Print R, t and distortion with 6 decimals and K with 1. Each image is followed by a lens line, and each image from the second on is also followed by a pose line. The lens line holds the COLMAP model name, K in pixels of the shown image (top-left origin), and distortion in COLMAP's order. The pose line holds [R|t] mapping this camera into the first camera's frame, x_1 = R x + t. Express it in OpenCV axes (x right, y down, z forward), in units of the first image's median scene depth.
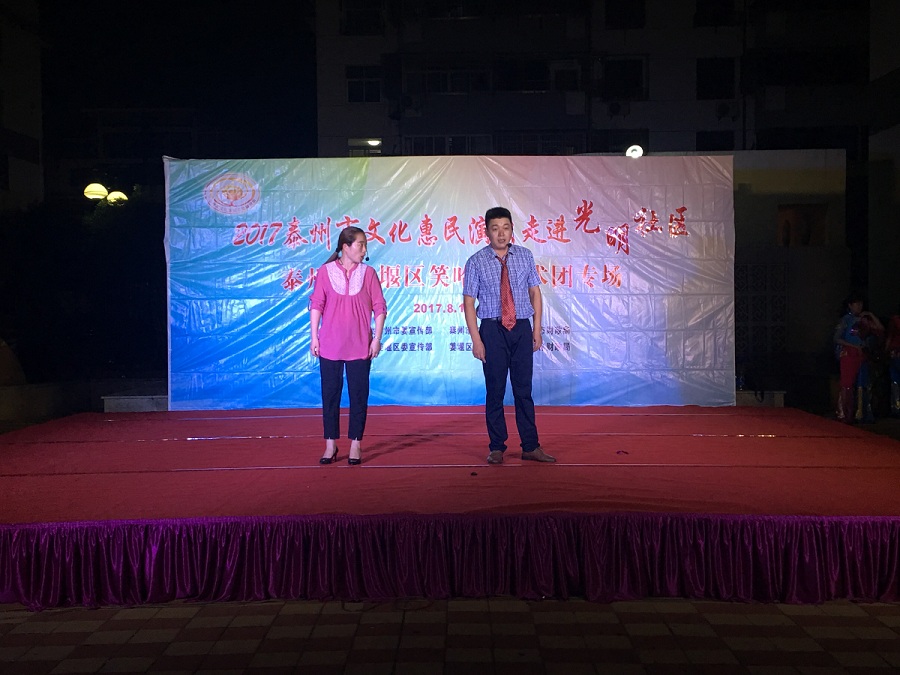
lens RADIAL K [[1153.2, 0, 450.0], [0, 1153.2, 337.5], [0, 0, 1]] dist [0.037399, 0.052463]
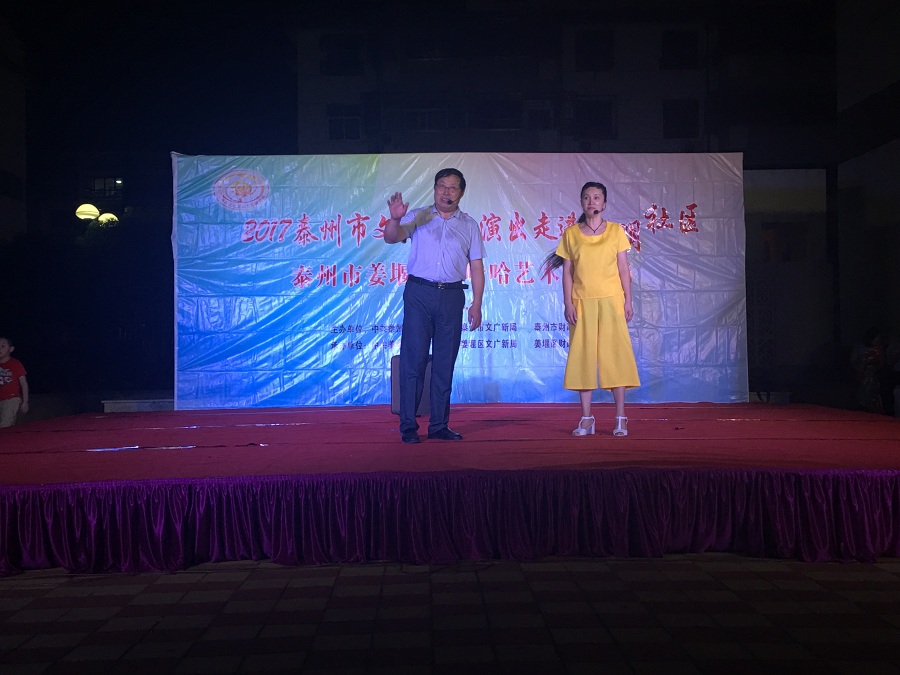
lens RADIAL K [[1102.7, 0, 450.0], [0, 1102.7, 337.5], [0, 0, 1]] dist [0.091572, 0.007878]
pose [[0.999529, -0.002860, 0.030554, -0.039021], [0.003983, 0.999316, -0.036761, 0.037374], [-0.030428, 0.036866, 0.998857, 0.050748]]
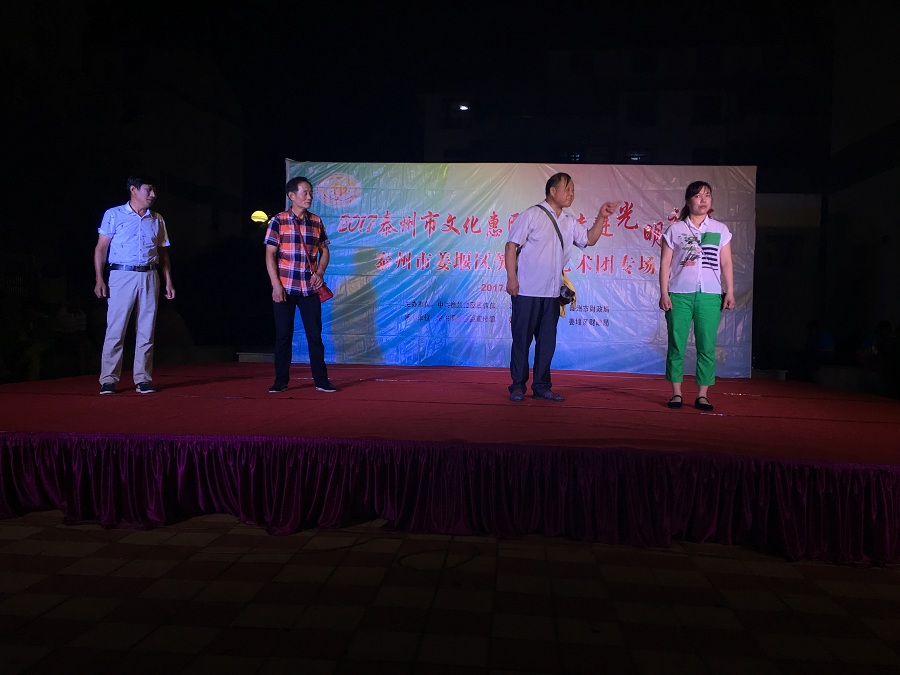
lens RADIAL K [[754.9, 0, 450.0], [0, 754.9, 337.5], [0, 0, 1]] dist [0.091254, -0.004719]
pose [[0.996292, 0.037444, -0.077456, 0.000160], [-0.038316, 0.999218, -0.009798, 0.037275], [0.077029, 0.012730, 0.996948, 0.196438]]
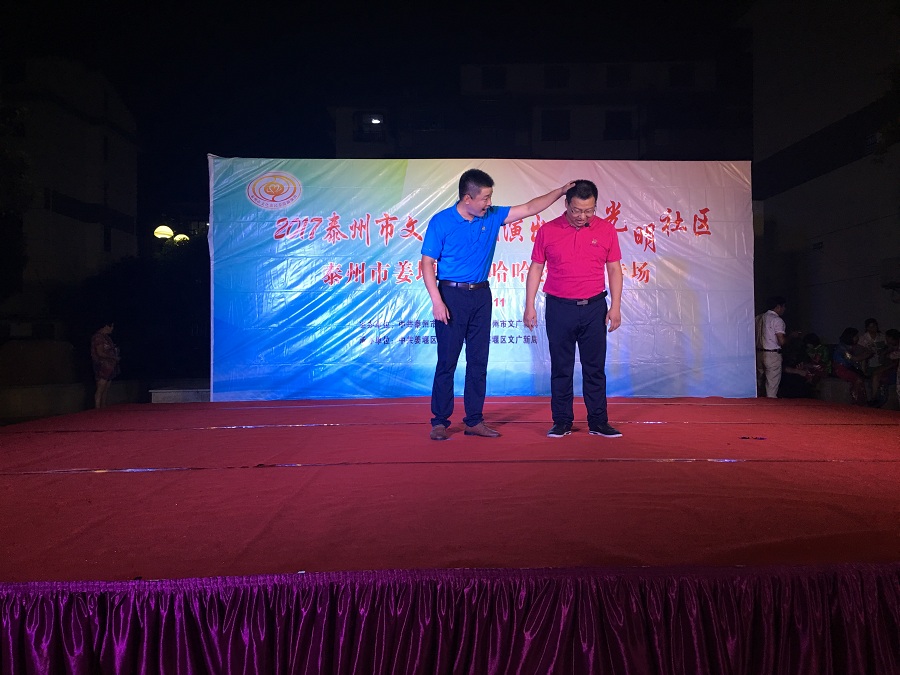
lens RADIAL K [[766.6, 0, 450.0], [0, 766.6, 337.5], [0, 0, 1]] dist [-0.045550, 0.109043]
pose [[0.999039, 0.004025, 0.043637, -0.061353], [-0.002445, 0.999342, -0.036191, 0.030974], [-0.043754, 0.036050, 0.998392, 0.316099]]
